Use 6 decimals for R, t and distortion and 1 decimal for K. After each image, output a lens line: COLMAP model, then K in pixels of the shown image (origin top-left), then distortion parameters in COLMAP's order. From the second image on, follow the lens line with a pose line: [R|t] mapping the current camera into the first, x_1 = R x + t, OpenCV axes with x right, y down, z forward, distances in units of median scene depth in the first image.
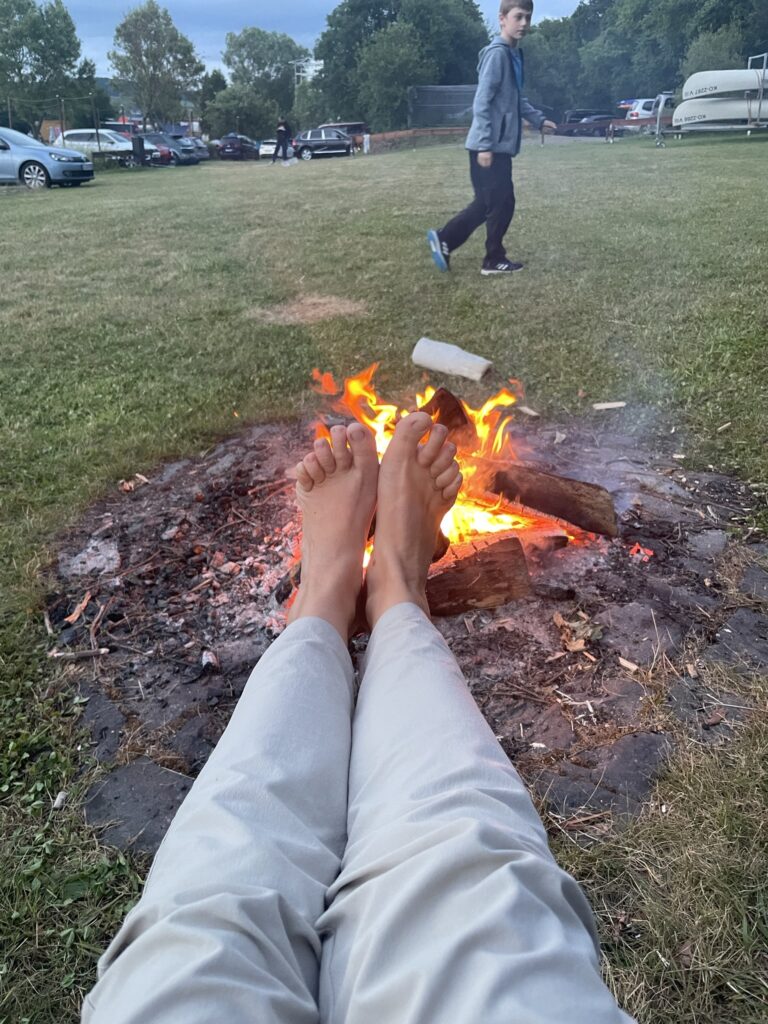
lens RADIAL K [[779.1, 0, 384.0], [0, 779.1, 512.0], [0, 0, 1]] dist [0.082417, -0.129978]
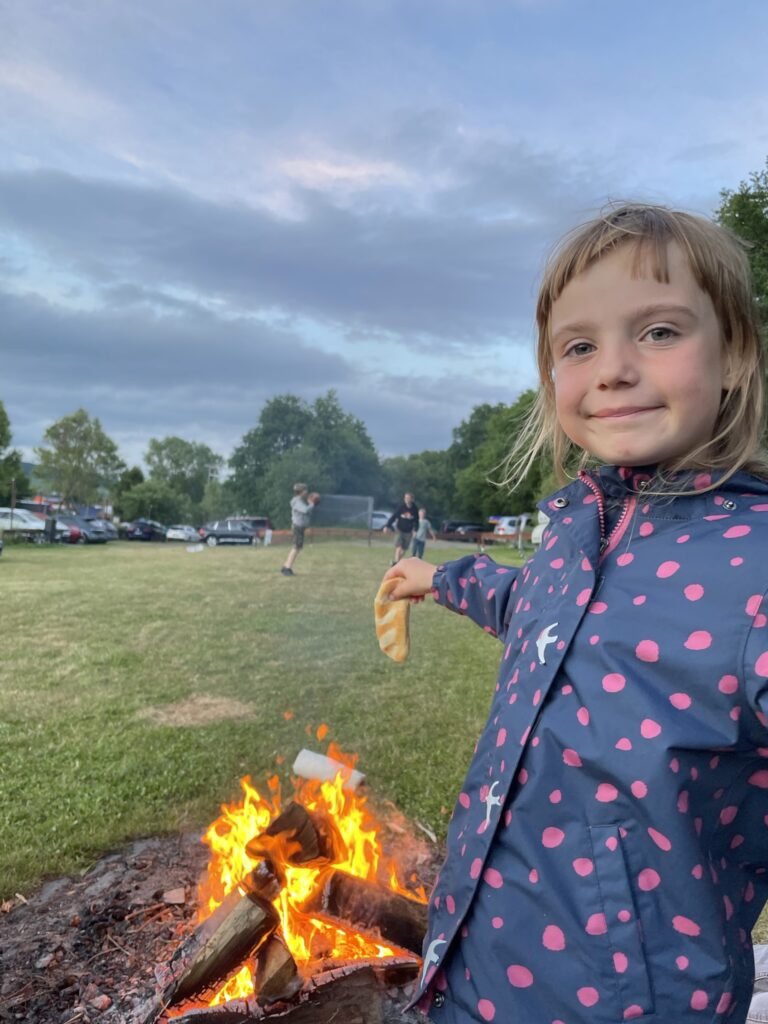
lens RADIAL K [[779.1, 0, 384.0], [0, 779.1, 512.0], [0, 0, 1]] dist [0.082417, -0.129978]
pose [[0.989816, 0.068990, 0.124519, 0.000309], [-0.004899, 0.890706, -0.454553, -0.015775], [-0.142270, 0.449313, 0.881973, -0.119990]]
